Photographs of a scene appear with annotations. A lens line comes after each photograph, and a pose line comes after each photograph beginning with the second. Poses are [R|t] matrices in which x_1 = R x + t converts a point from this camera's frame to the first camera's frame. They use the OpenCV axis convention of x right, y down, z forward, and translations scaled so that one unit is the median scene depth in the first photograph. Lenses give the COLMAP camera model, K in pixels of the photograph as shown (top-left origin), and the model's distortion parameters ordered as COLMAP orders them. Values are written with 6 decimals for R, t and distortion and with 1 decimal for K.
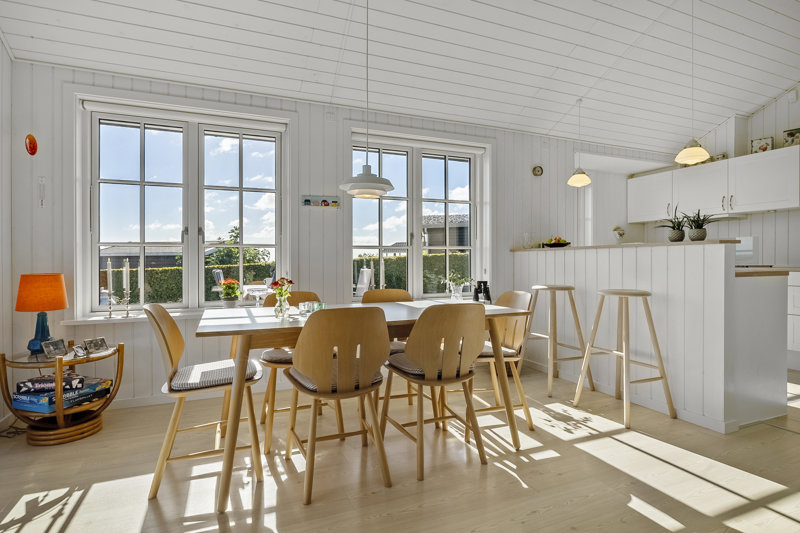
lens RADIAL K [[414.9, 0, 400.0], [0, 414.9, 266.5], [0, 0, 1]] dist [-0.001087, -0.001747]
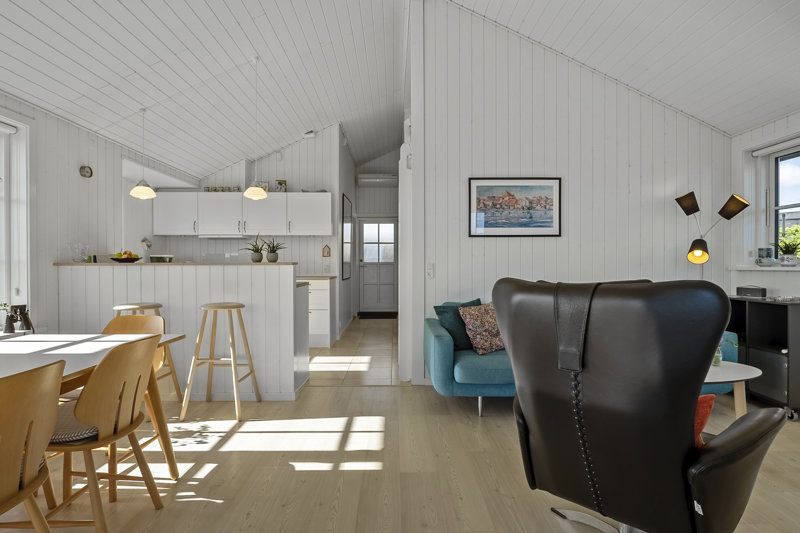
lens RADIAL K [[412.8, 0, 400.0], [0, 412.8, 266.5], [0, 0, 1]] dist [-0.006651, -0.000668]
pose [[0.375445, -0.002585, 0.926841, -0.320753], [0.010299, 0.999946, -0.001382, -0.037973], [-0.926788, 0.010064, 0.375451, 0.118459]]
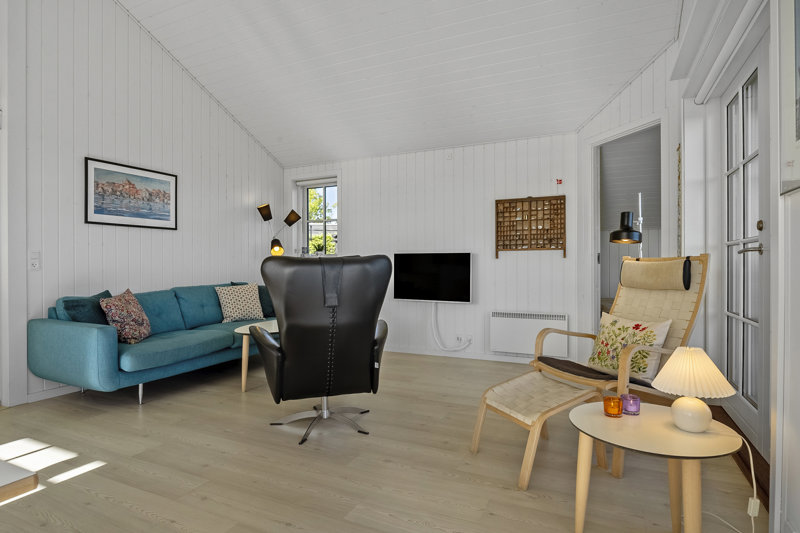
lens RADIAL K [[437.8, 0, 400.0], [0, 437.8, 266.5], [0, 0, 1]] dist [0.018503, -0.015138]
pose [[-0.666940, 0.003776, 0.745101, -0.564571], [0.015534, 0.999840, 0.008838, -0.003467], [-0.744949, 0.017469, -0.666893, 0.609724]]
